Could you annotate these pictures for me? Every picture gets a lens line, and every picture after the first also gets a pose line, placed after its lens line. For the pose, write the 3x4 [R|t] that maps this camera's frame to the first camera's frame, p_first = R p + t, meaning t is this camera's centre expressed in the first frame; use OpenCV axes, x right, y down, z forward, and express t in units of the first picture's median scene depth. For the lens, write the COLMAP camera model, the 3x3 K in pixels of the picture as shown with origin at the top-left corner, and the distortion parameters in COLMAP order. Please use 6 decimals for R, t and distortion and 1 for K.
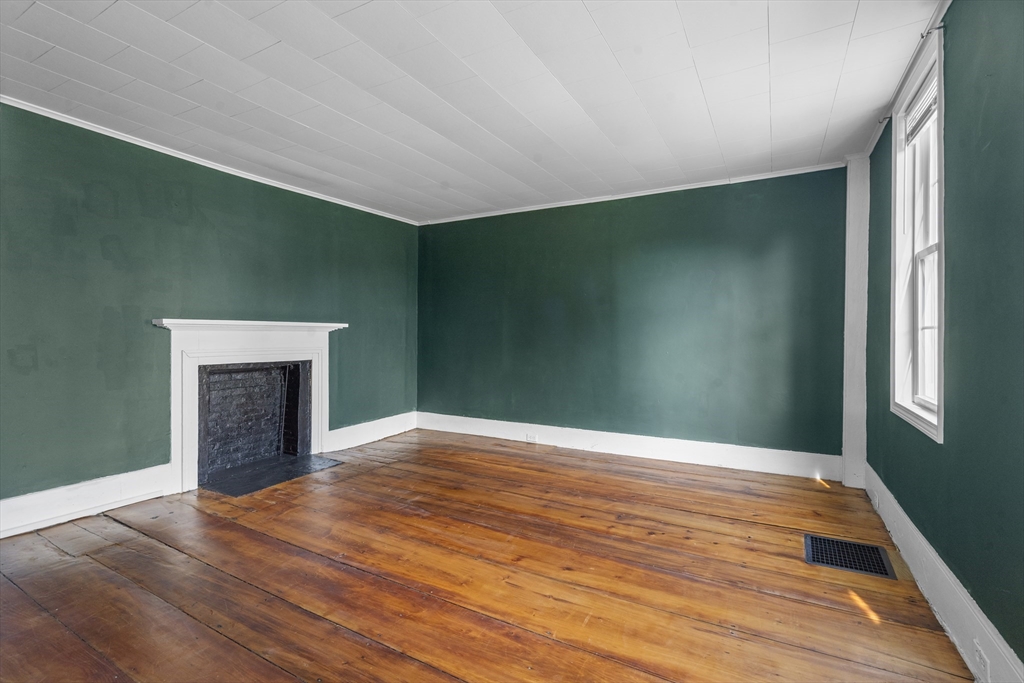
lens RADIAL K [[474.2, 0, 508.5], [0, 474.2, 337.1], [0, 0, 1]] dist [-0.003193, 0.000281]
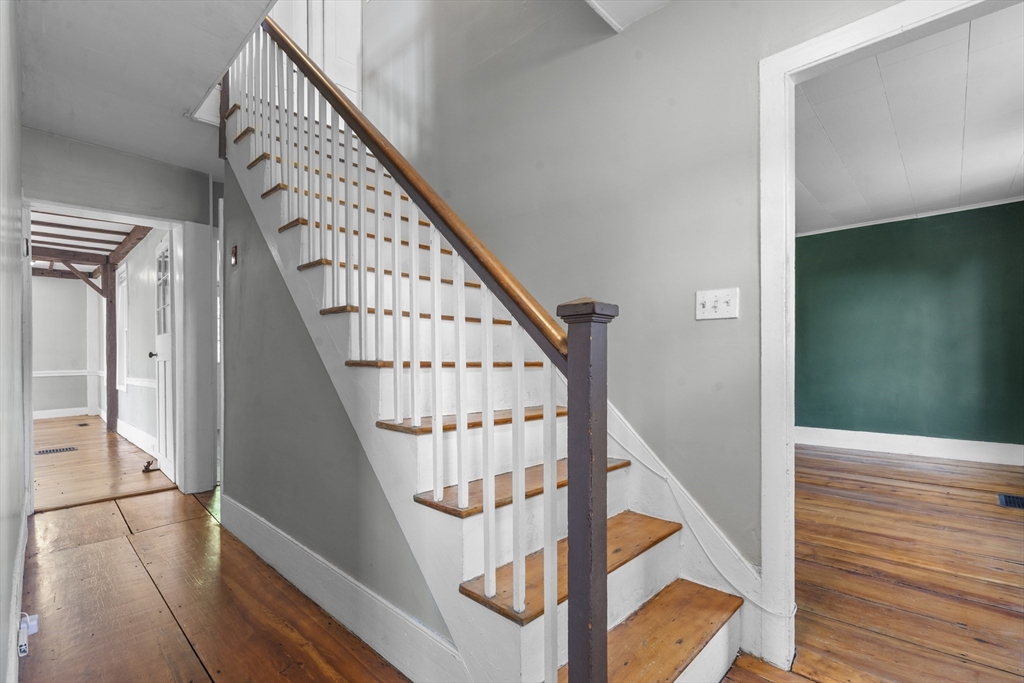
lens RADIAL K [[474.2, 0, 496.7], [0, 474.2, 357.3], [0, 0, 1]] dist [-0.003193, 0.000281]
pose [[0.968131, -0.014565, -0.250020, -0.396807], [0.014282, 0.999894, -0.002949, 0.022927], [0.250036, -0.000716, 0.968236, -0.628724]]
